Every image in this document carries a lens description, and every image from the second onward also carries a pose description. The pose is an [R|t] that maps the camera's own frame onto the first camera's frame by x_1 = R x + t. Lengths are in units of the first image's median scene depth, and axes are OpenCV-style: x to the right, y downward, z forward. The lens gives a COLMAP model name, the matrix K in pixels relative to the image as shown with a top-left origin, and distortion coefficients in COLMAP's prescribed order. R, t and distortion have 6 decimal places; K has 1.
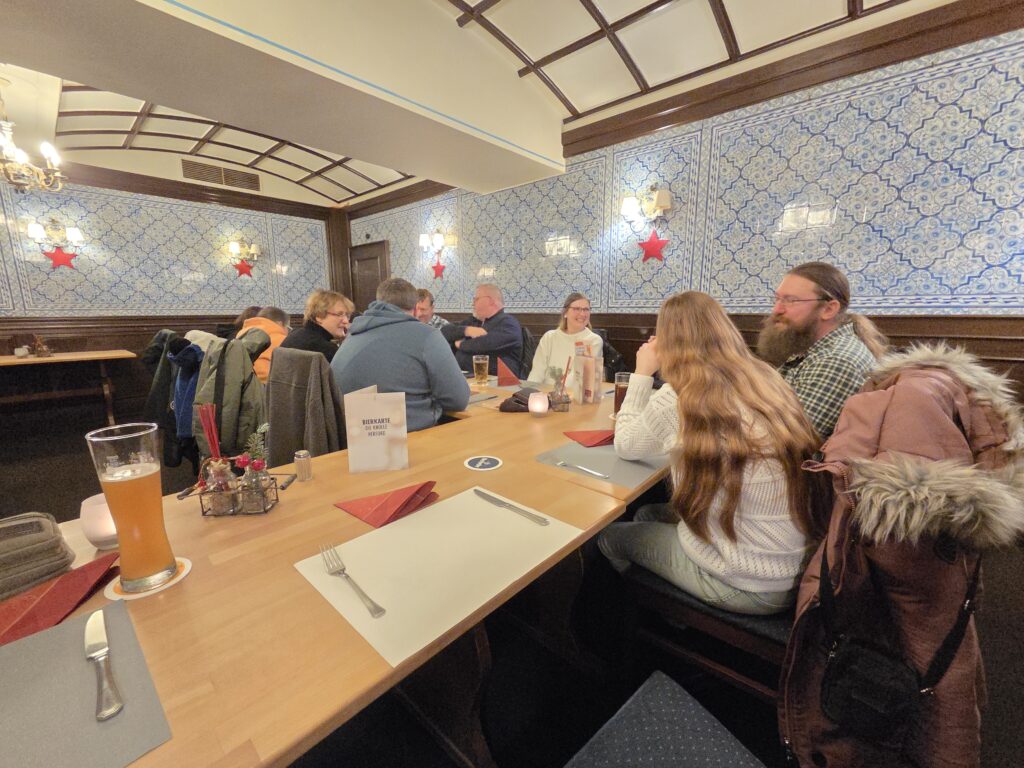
lens RADIAL K [[422.9, 0, 505.2], [0, 422.9, 384.8], [0, 0, 1]] dist [0.004573, 0.000796]
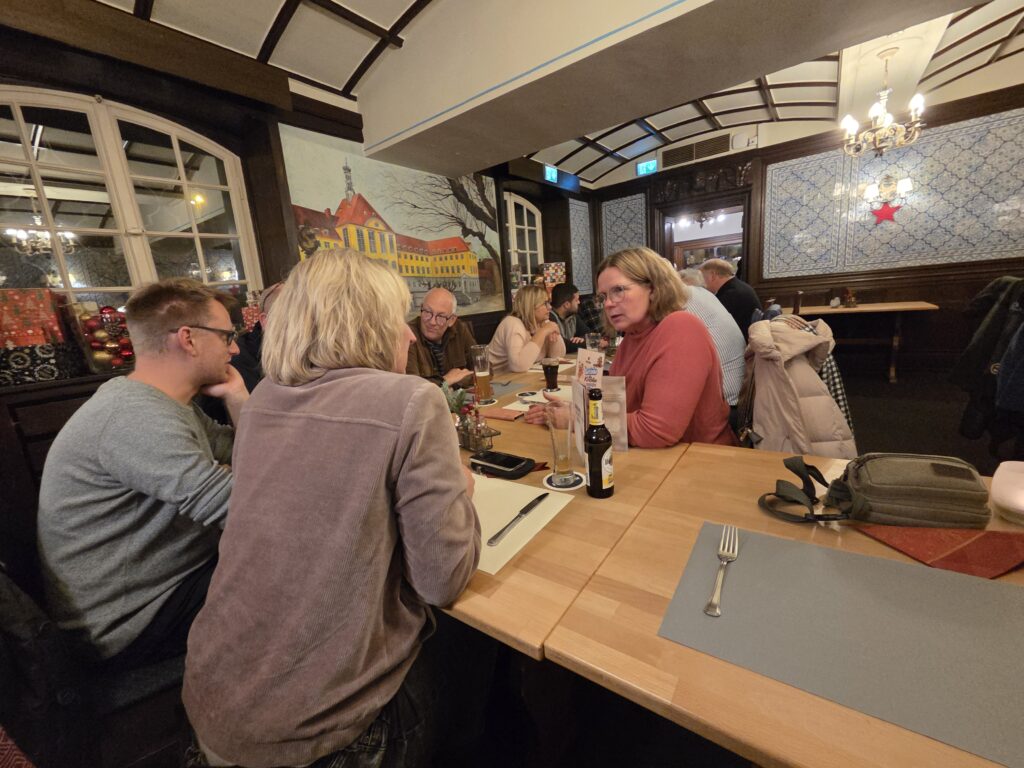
lens RADIAL K [[422.9, 0, 504.1], [0, 422.9, 381.9], [0, 0, 1]] dist [0.004573, 0.000796]
pose [[0.108696, 0.192097, -0.975338, -0.054008], [-0.089451, 0.979061, 0.182861, 0.005863], [0.990042, 0.067369, 0.123603, -0.051189]]
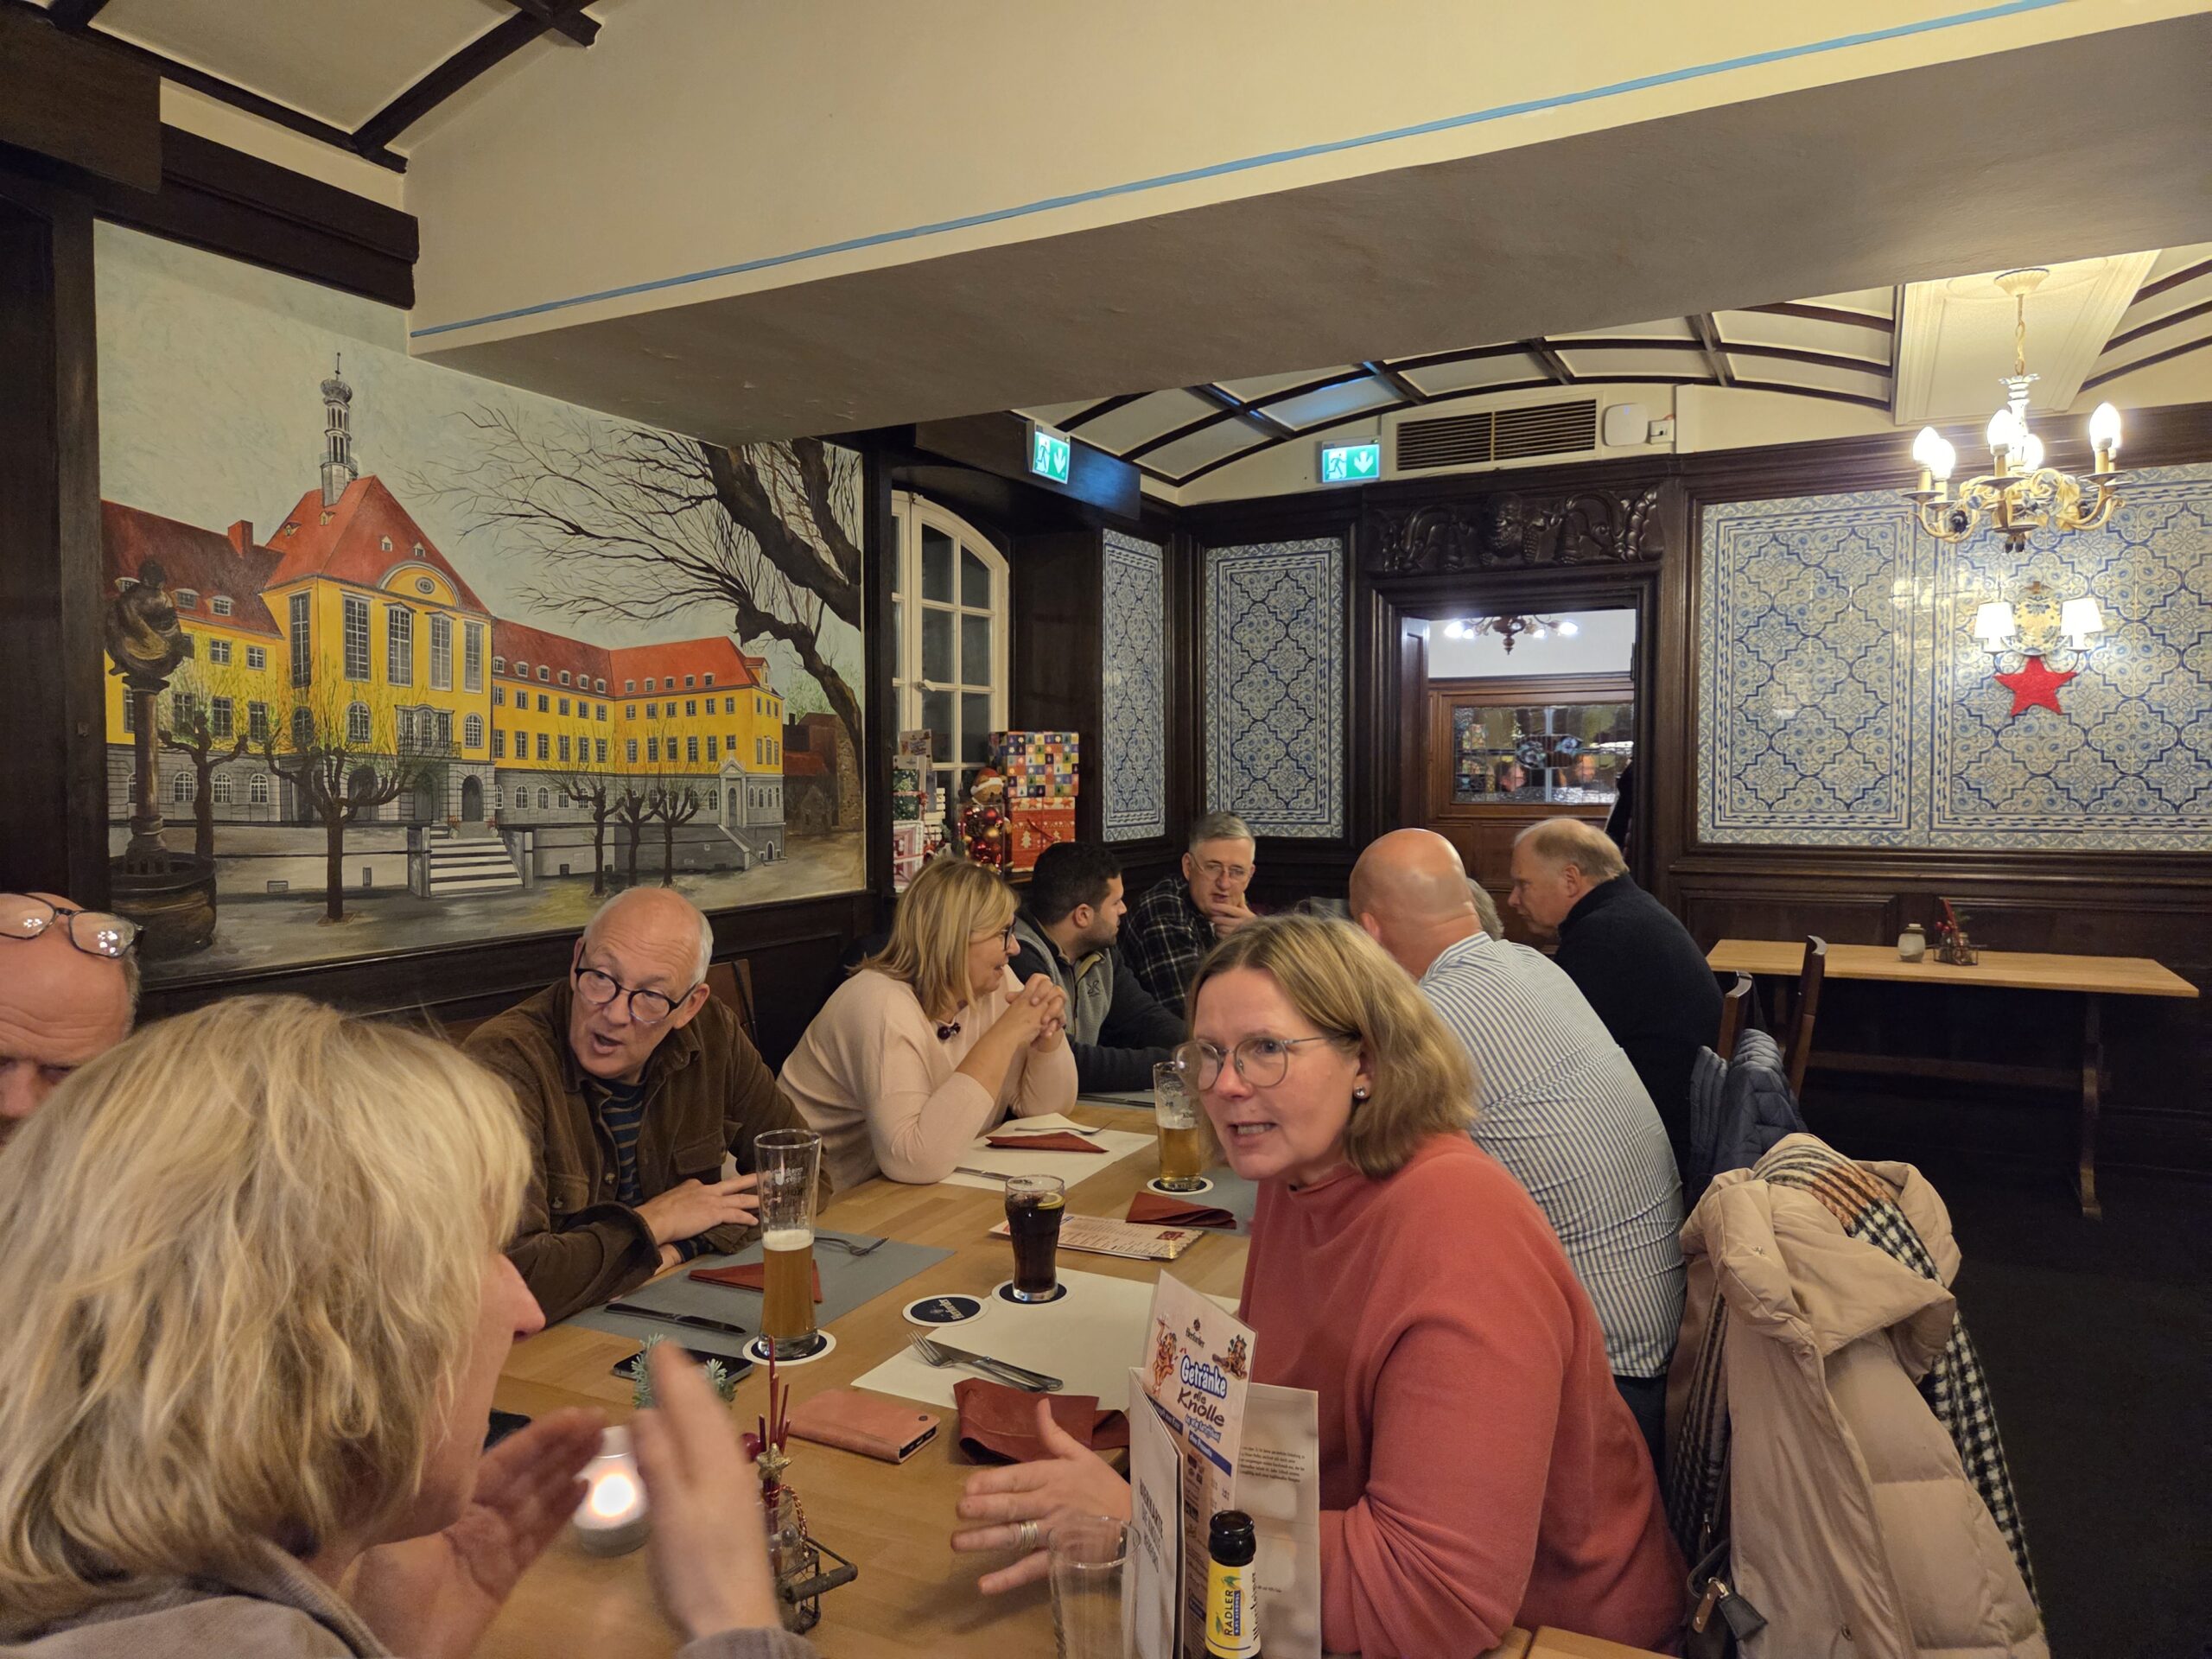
lens RADIAL K [[1486.7, 0, 1096.9], [0, 1486.7, 826.3], [0, 0, 1]] dist [0.068076, -0.055977]
pose [[0.268985, 0.039758, -0.962324, -0.062584], [-0.168830, 0.985624, -0.006470, -0.062624], [0.948232, 0.164210, 0.271830, -0.076837]]
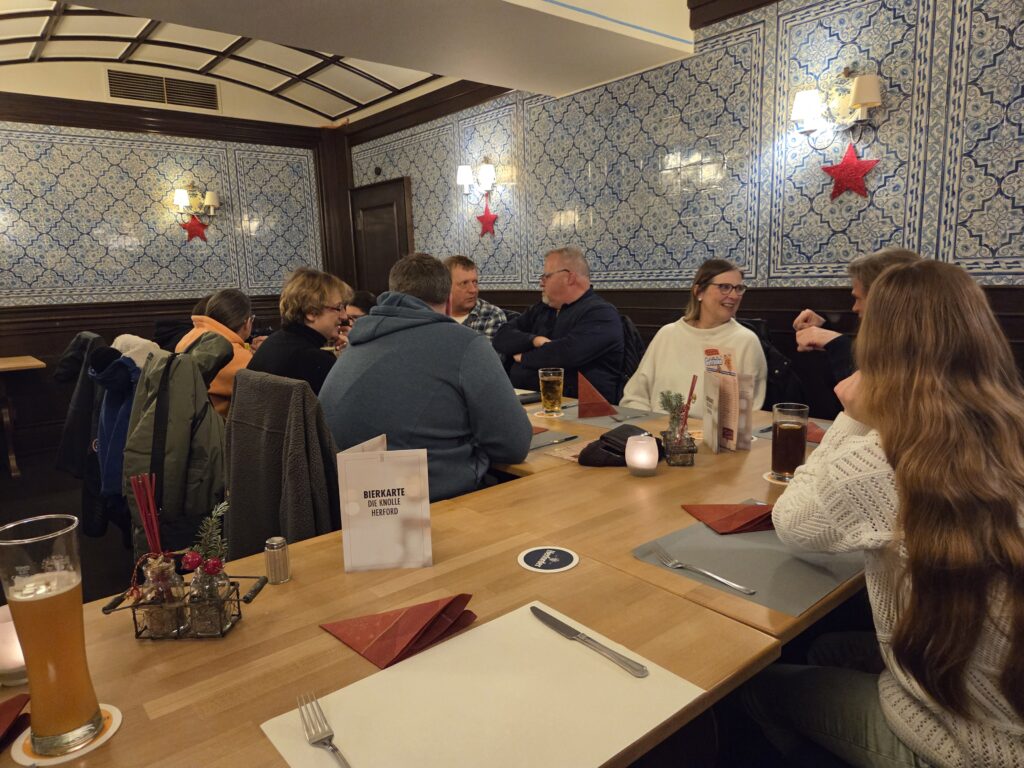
lens RADIAL K [[688.2, 0, 505.8], [0, 688.2, 388.7], [0, 0, 1]] dist [0.068076, -0.055977]
pose [[0.991012, -0.004998, -0.133679, 0.009296], [0.003526, 0.999931, -0.011245, -0.022050], [0.133726, 0.010673, 0.990961, -0.013646]]
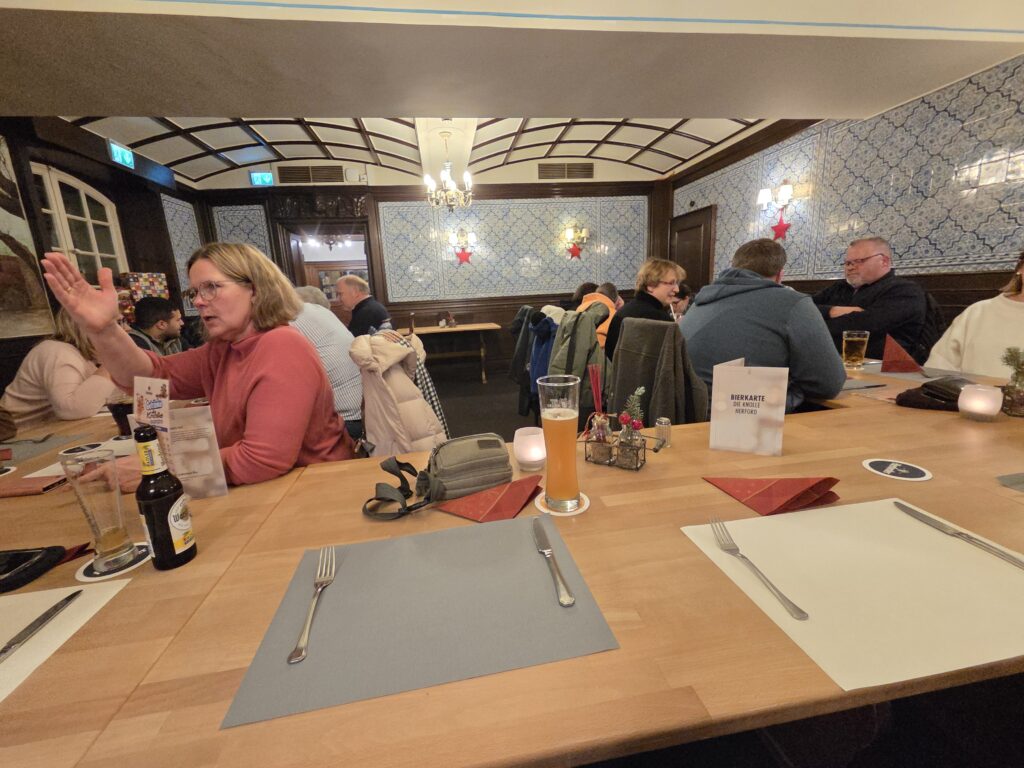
lens RADIAL K [[422.9, 0, 504.1], [0, 422.9, 383.4], [0, 0, 1]] dist [0.004573, 0.000796]
pose [[0.776818, 0.096254, -0.622325, -0.051930], [-0.063722, 0.995192, 0.074383, 0.007607], [0.626492, -0.018126, 0.779217, -0.009480]]
